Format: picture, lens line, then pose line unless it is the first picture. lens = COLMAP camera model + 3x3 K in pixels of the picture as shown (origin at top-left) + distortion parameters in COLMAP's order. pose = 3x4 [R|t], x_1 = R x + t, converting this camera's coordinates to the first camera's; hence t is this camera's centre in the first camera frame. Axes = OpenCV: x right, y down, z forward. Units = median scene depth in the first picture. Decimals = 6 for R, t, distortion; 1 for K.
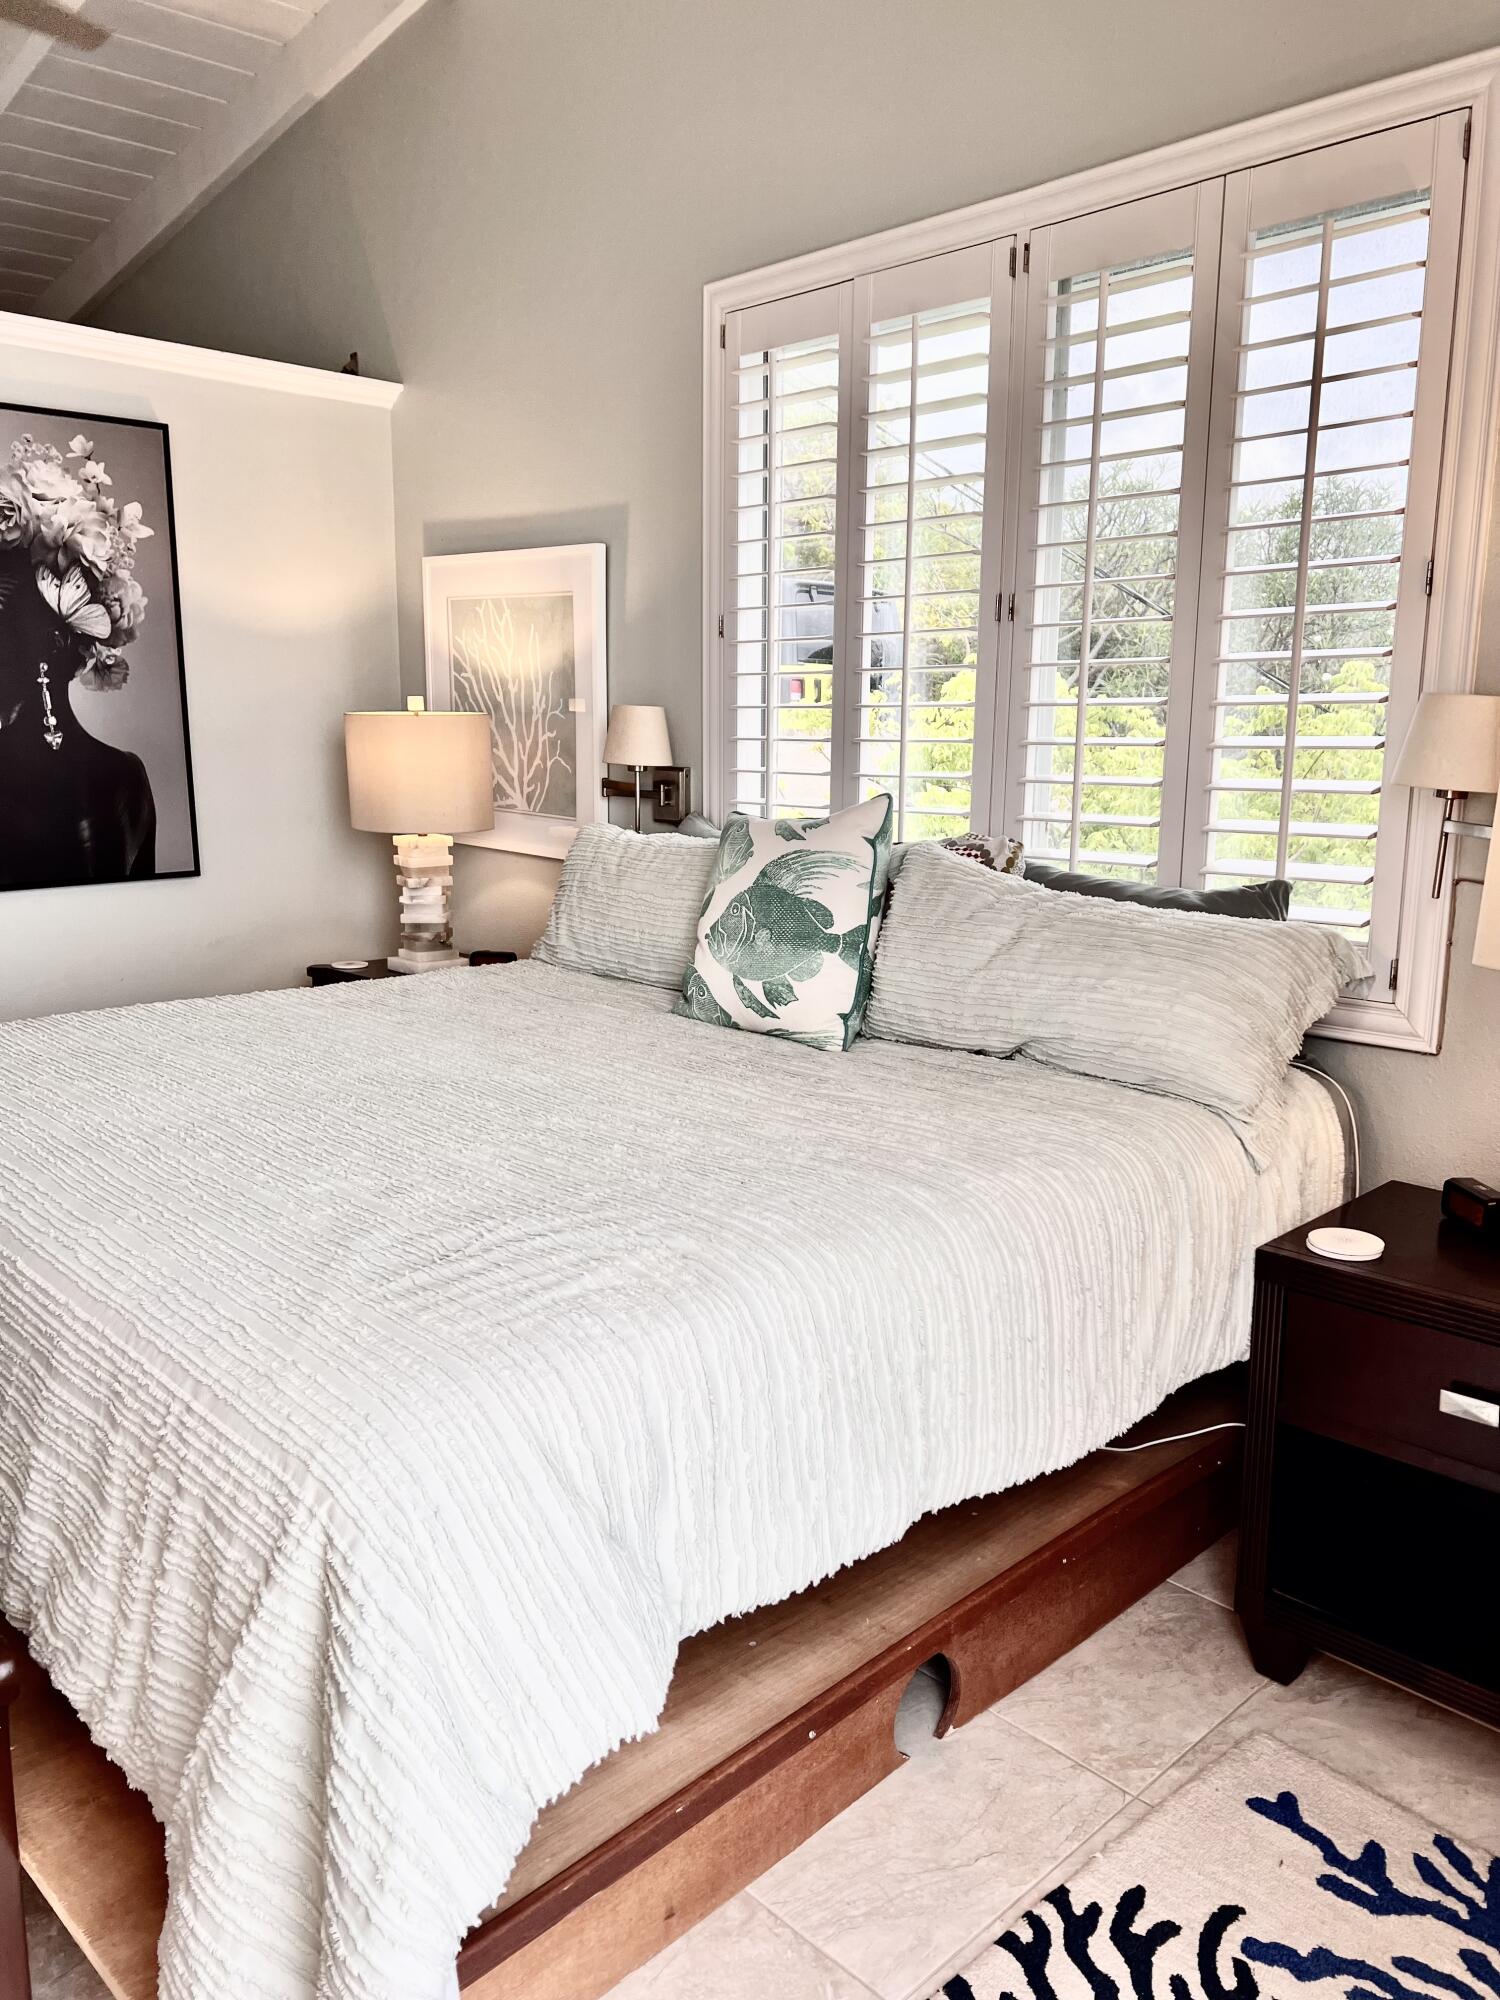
lens RADIAL K [[1499.6, 0, 751.4], [0, 1499.6, 993.4], [0, 0, 1]] dist [0.044584, -0.048297]
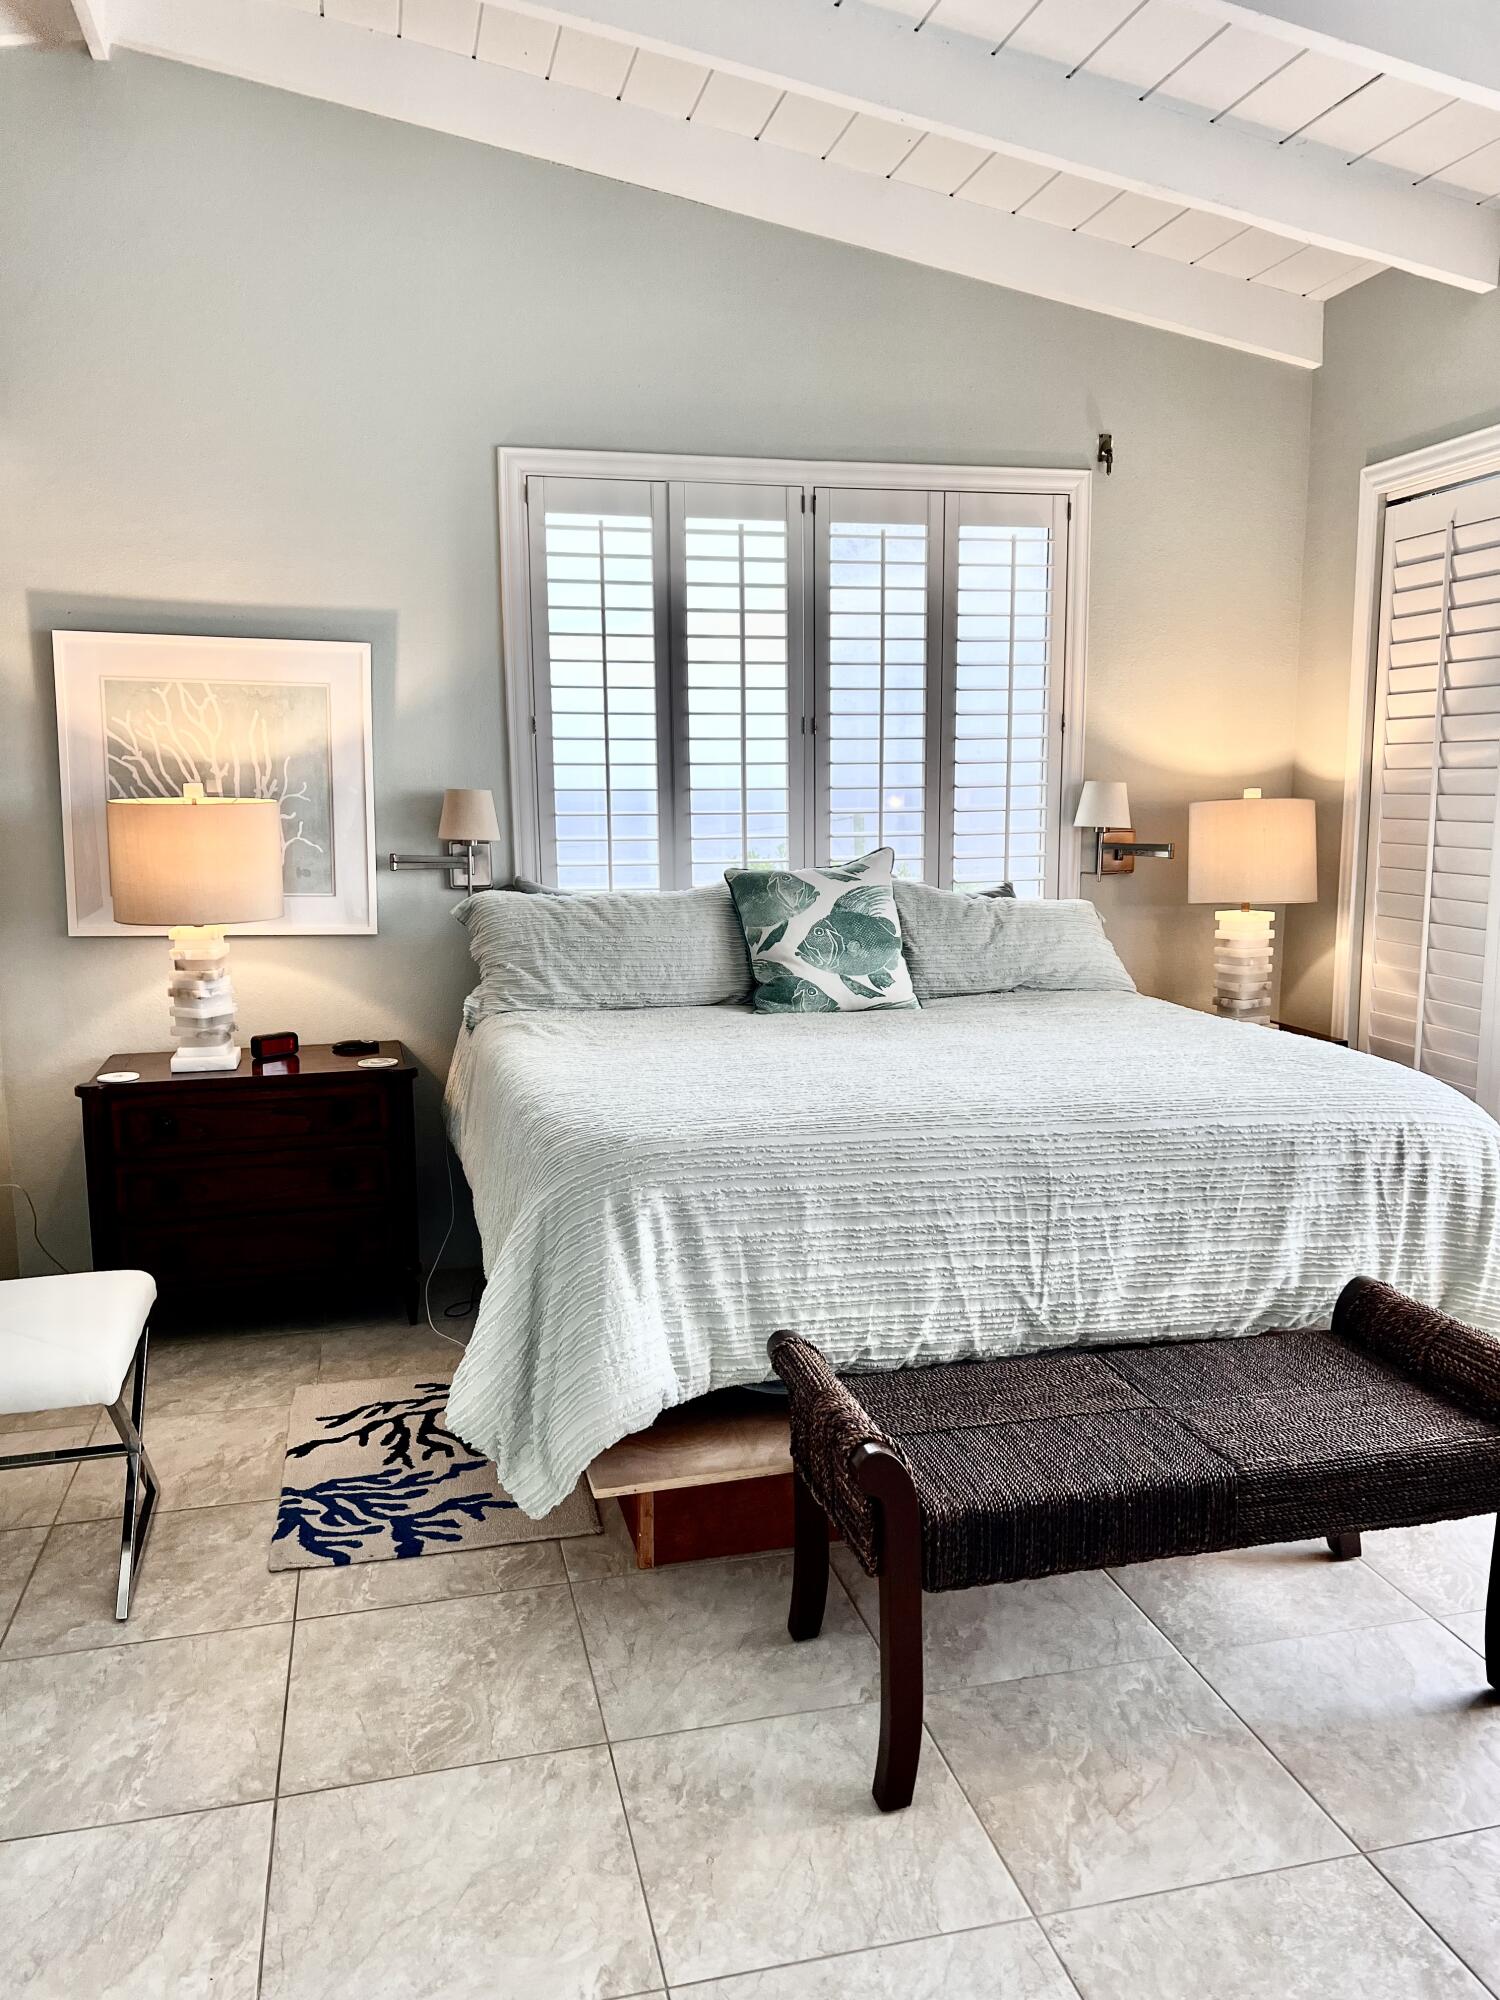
lens RADIAL K [[1499.6, 0, 743.2], [0, 1499.6, 1005.4], [0, 0, 1]] dist [0.044584, -0.048297]
pose [[0.514183, -0.142221, 0.845807, -1.291077], [0.160855, 0.984648, 0.067779, -0.096424], [-0.842462, 0.101202, 0.529166, 0.299364]]
